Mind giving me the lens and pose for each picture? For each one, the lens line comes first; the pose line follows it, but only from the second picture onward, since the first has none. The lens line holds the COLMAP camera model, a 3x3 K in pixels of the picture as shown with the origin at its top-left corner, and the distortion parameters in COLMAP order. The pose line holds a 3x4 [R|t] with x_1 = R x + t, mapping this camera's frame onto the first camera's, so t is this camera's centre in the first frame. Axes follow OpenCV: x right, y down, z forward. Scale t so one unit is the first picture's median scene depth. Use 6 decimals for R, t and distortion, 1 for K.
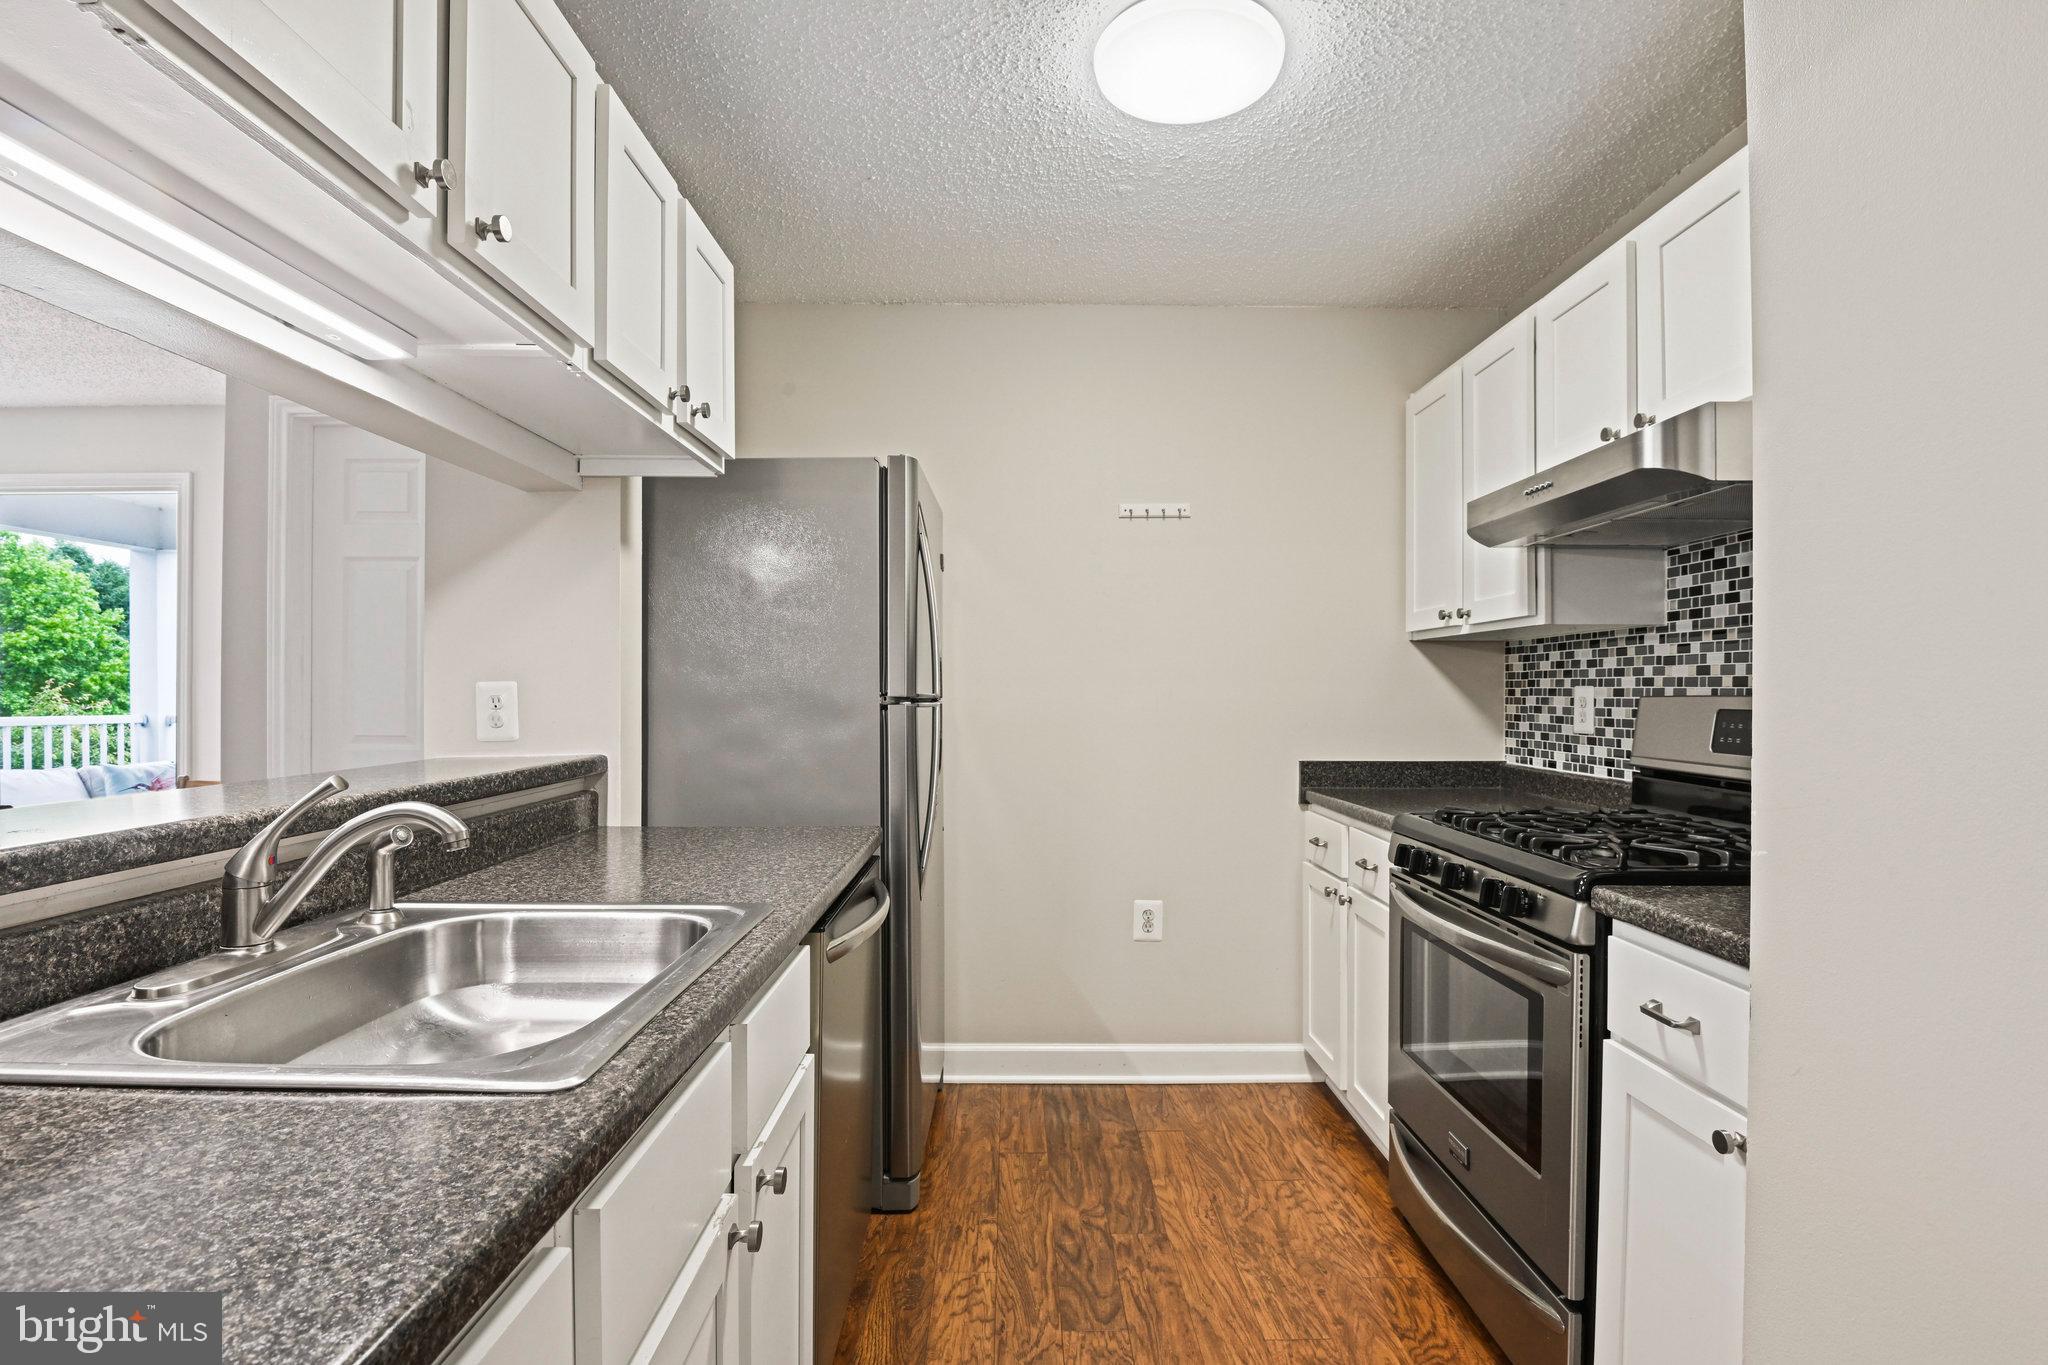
lens RADIAL K [[1002.4, 0, 1021.5], [0, 1002.4, 693.7], [0, 0, 1]] dist [-0.010746, -0.003890]
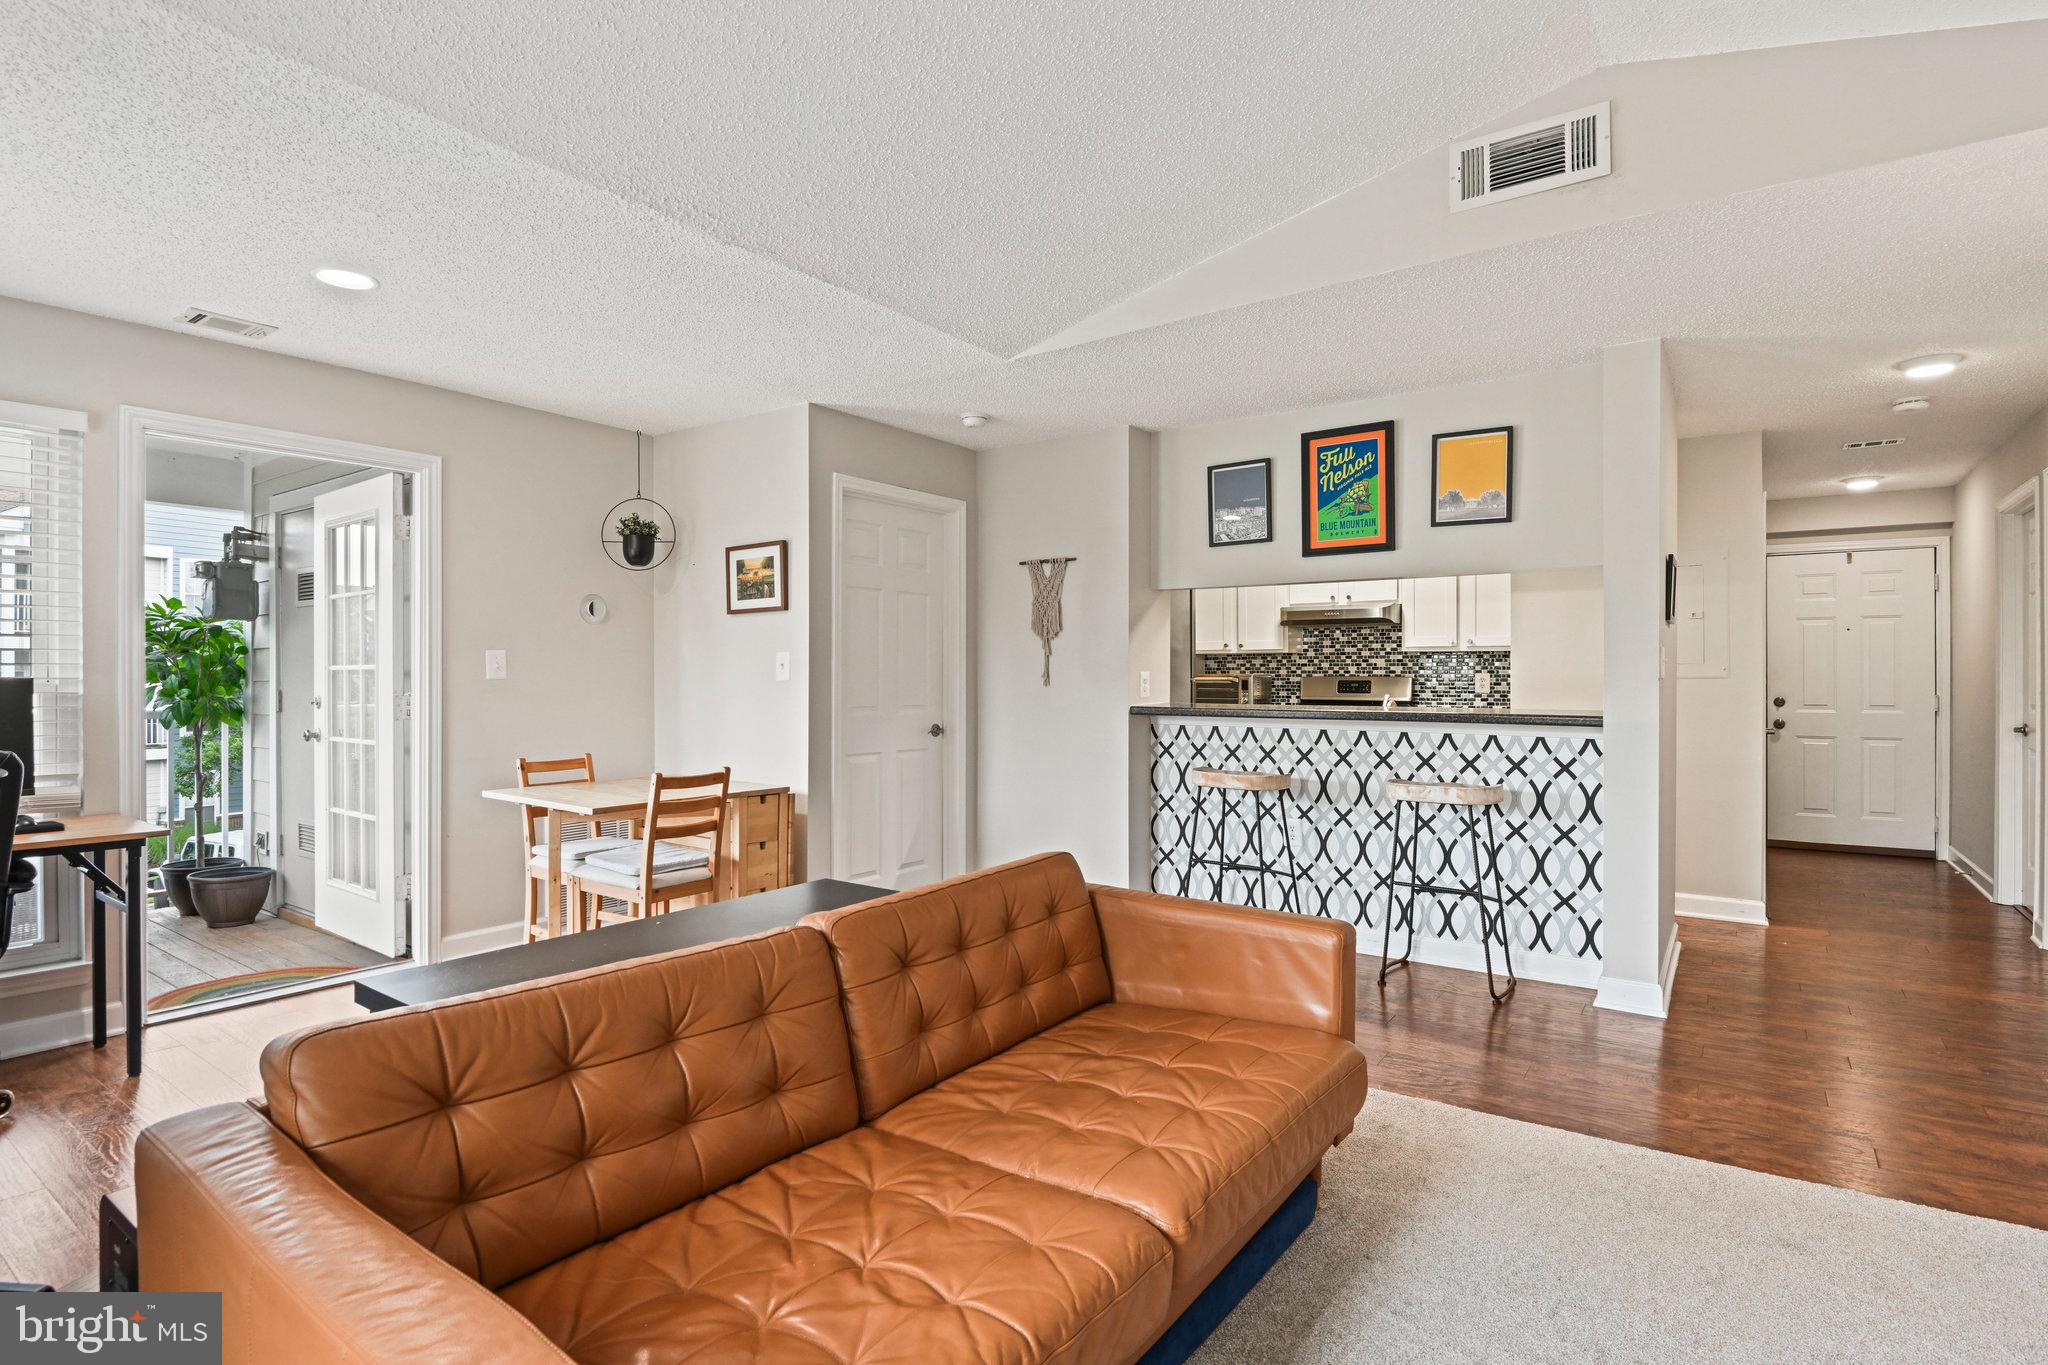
lens RADIAL K [[1002.4, 0, 1035.2], [0, 1002.4, 684.4], [0, 0, 1]] dist [-0.010746, -0.003890]
pose [[0.580365, -0.009288, 0.814304, -2.280849], [0.004509, 0.999956, 0.008192, -0.002786], [-0.814344, -0.001082, 0.580381, -0.104015]]
